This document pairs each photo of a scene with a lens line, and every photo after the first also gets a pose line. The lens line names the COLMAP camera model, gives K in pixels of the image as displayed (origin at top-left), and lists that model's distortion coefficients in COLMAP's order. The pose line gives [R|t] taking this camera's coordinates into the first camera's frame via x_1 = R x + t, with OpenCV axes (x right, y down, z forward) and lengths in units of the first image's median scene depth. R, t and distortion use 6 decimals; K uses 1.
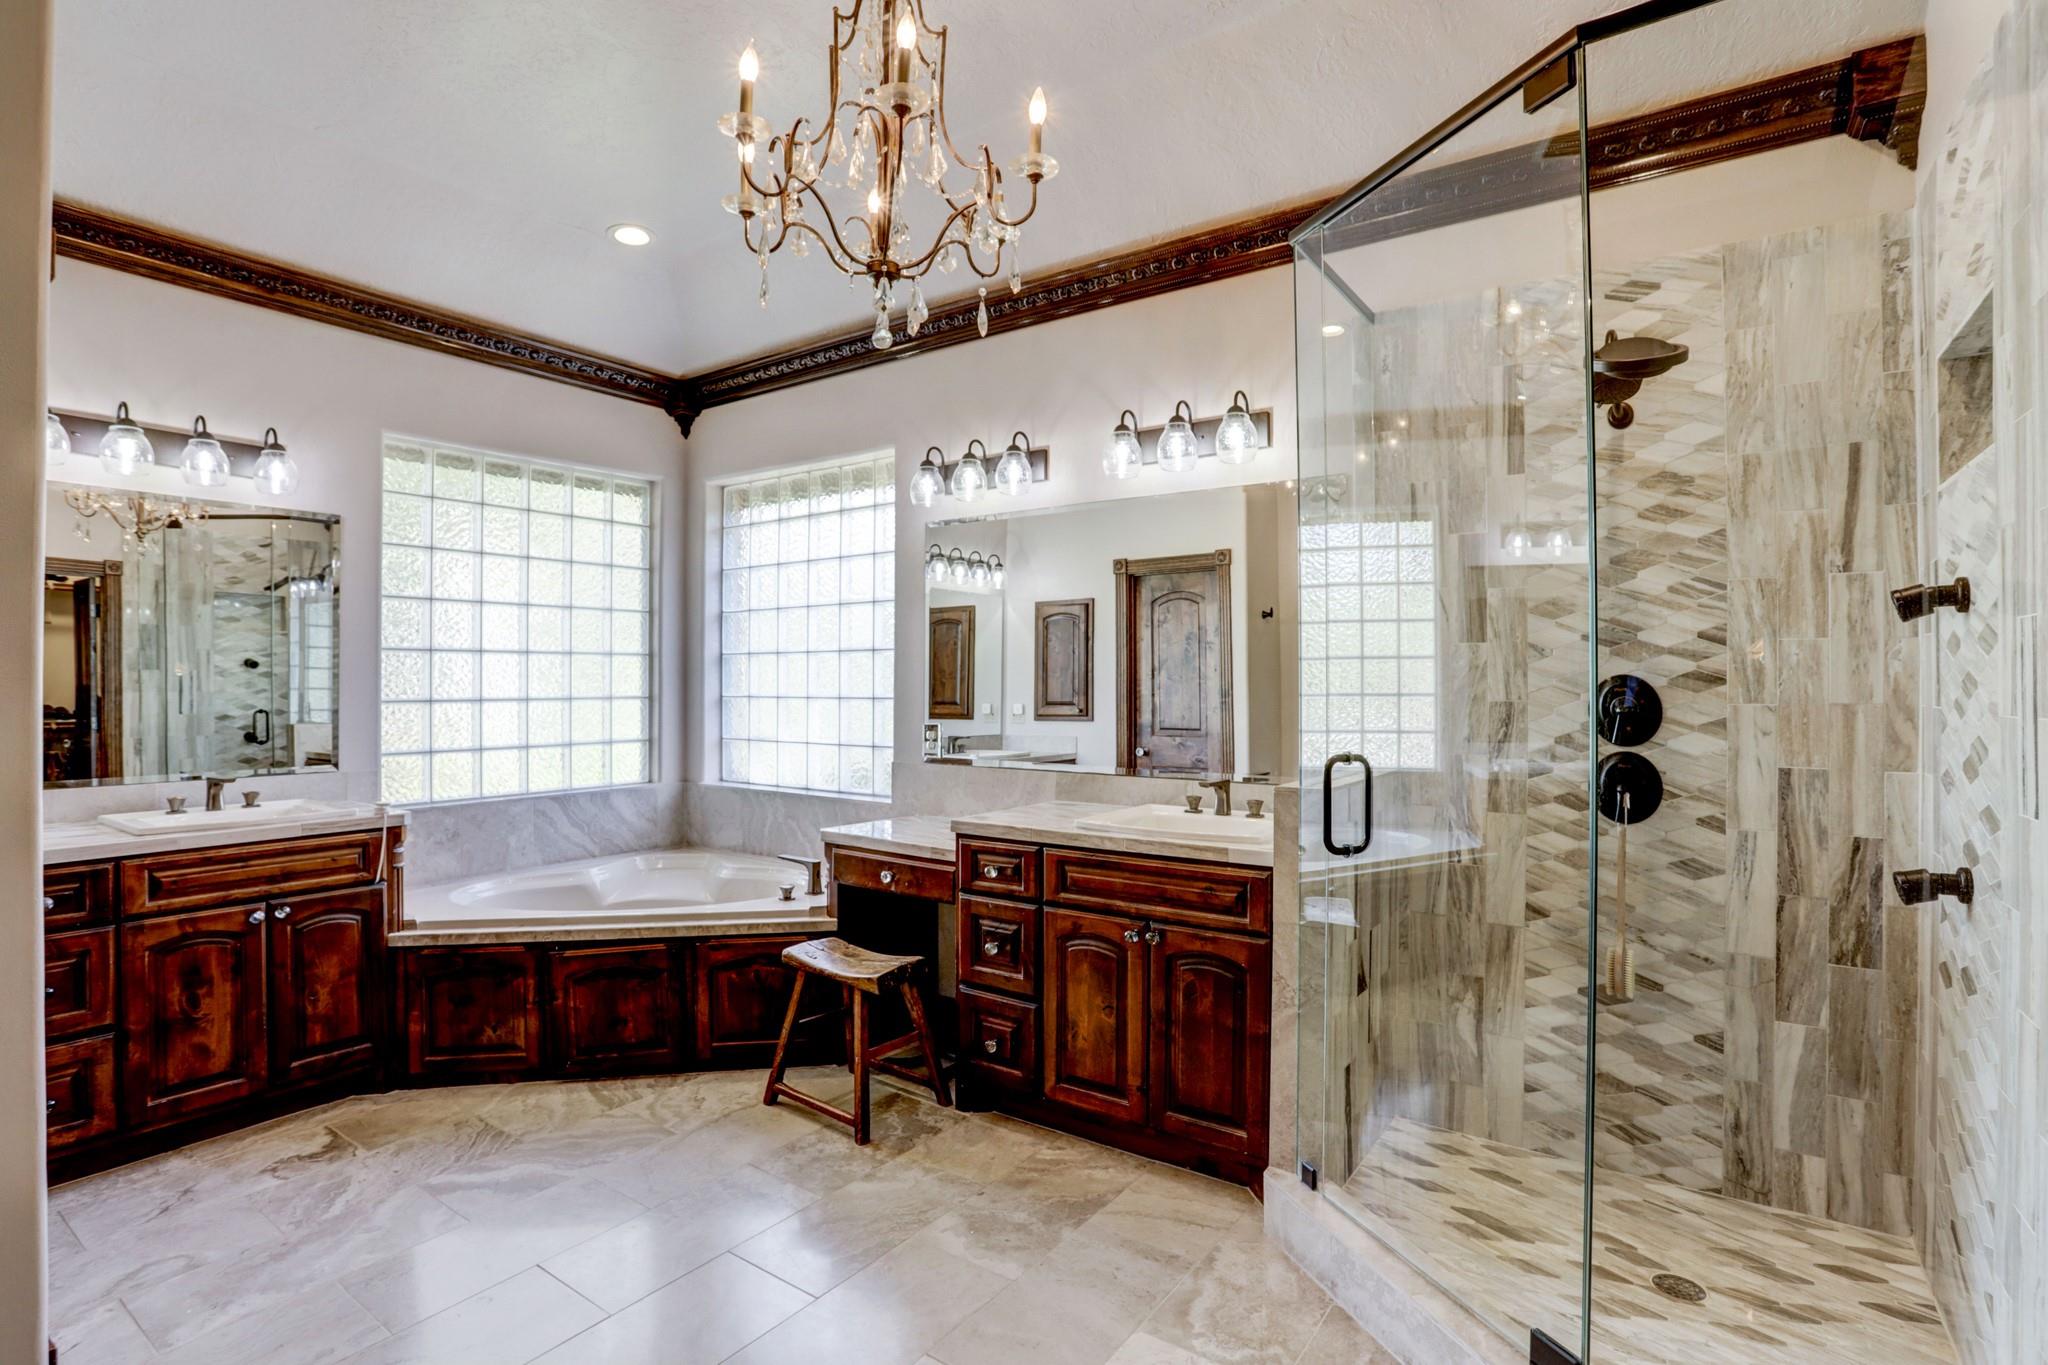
lens RADIAL K [[1005.1, 0, 1014.2], [0, 1005.1, 681.3], [0, 0, 1]] dist [-0.079451, 0.034797]
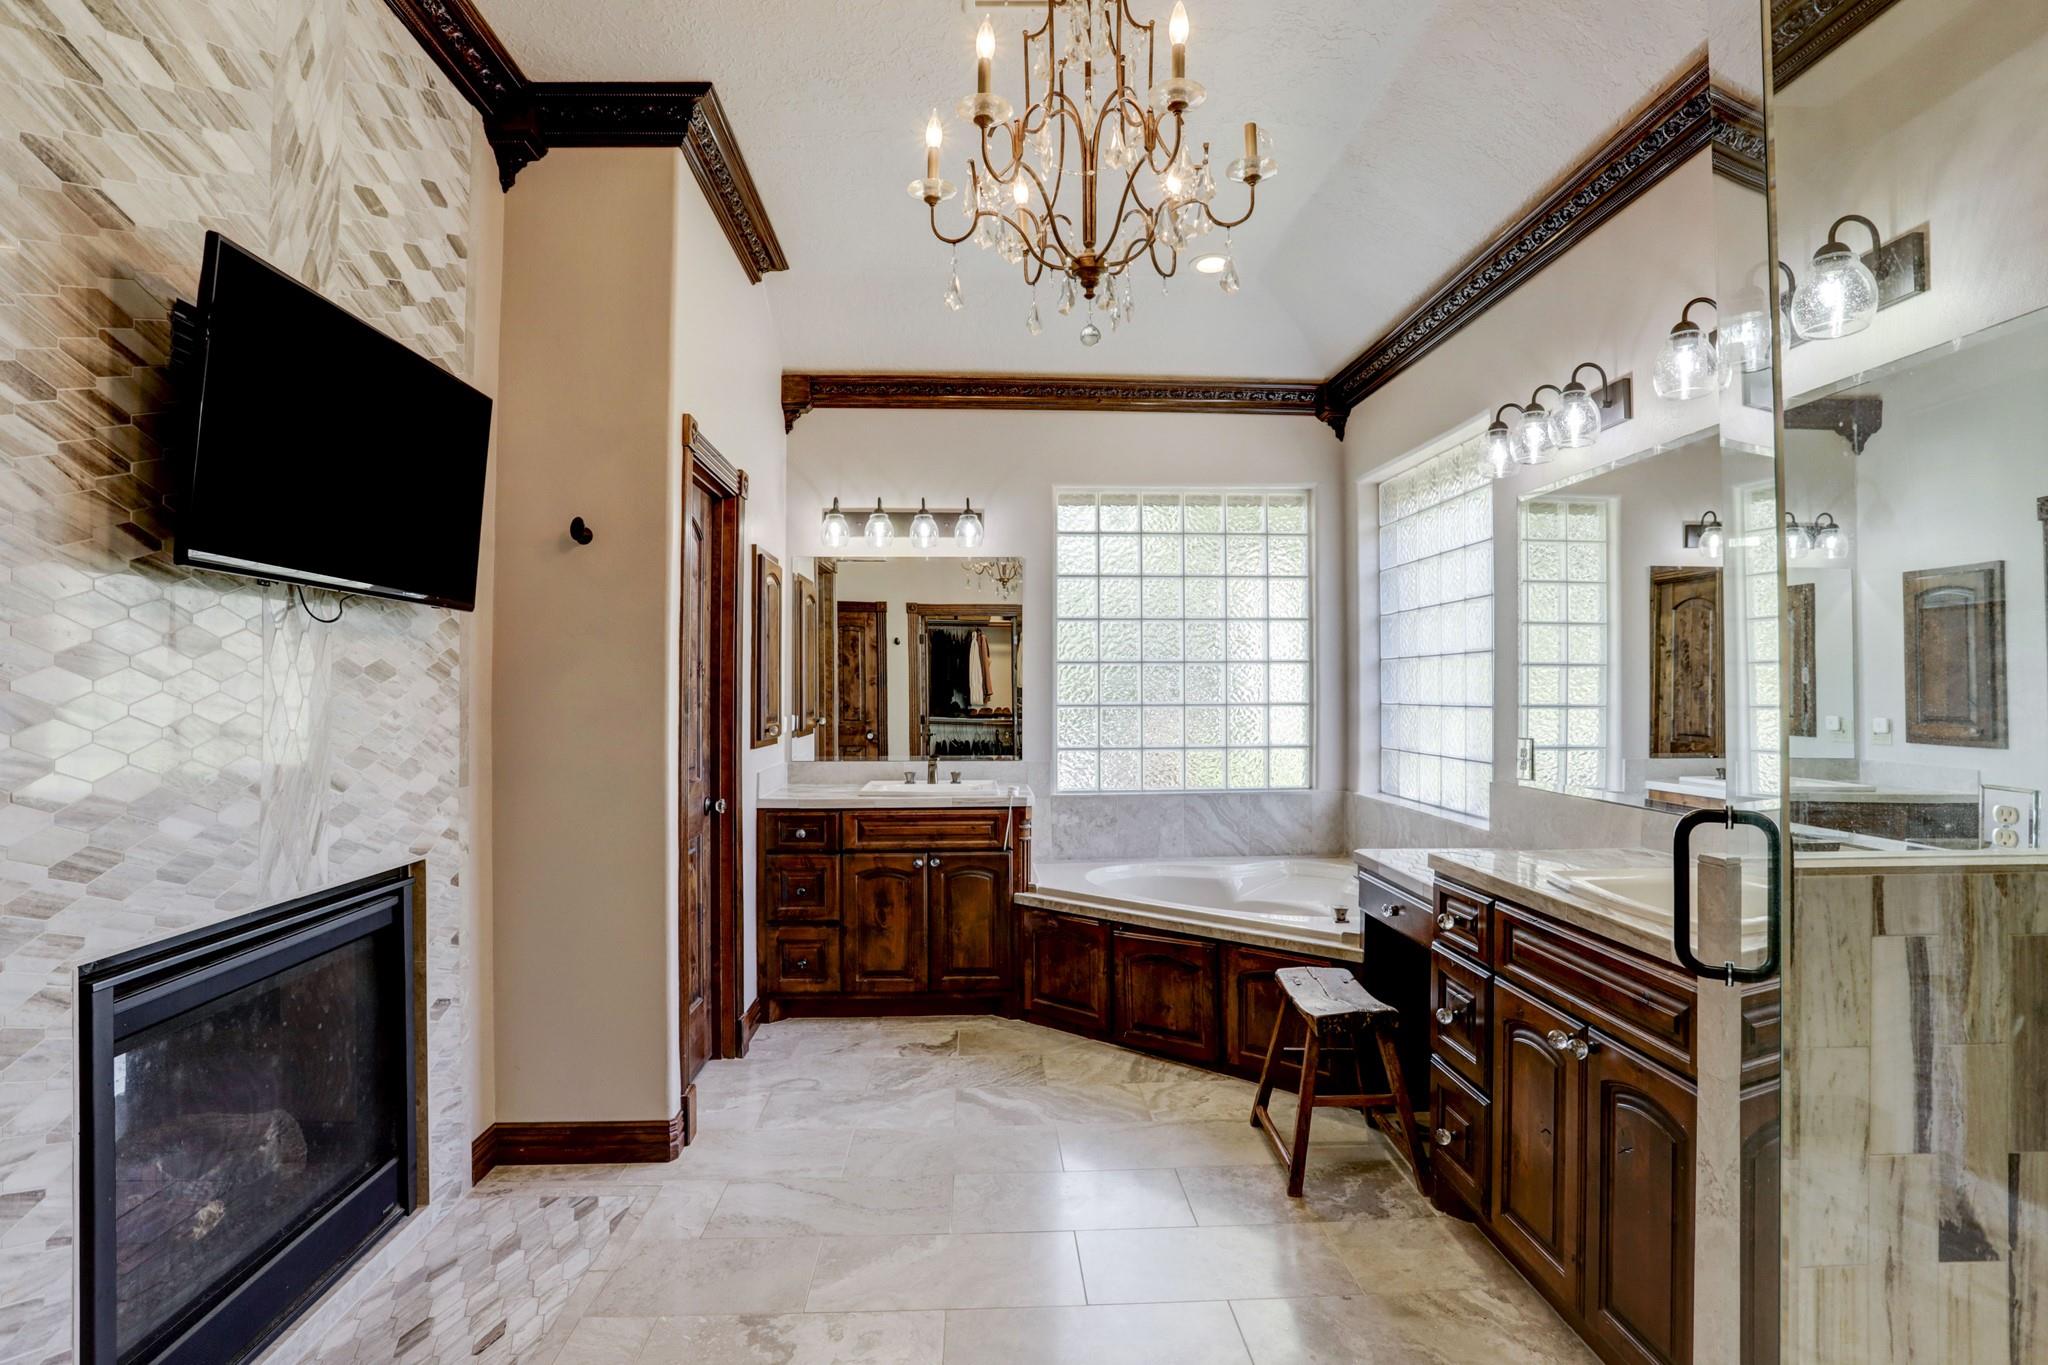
lens RADIAL K [[1005.1, 0, 1014.2], [0, 1005.1, 681.3], [0, 0, 1]] dist [-0.079451, 0.034797]
pose [[0.612269, -0.008530, -0.790604, 0.366081], [0.003453, 0.999961, -0.008115, 0.000373], [0.790642, 0.002239, 0.612274, 0.215668]]
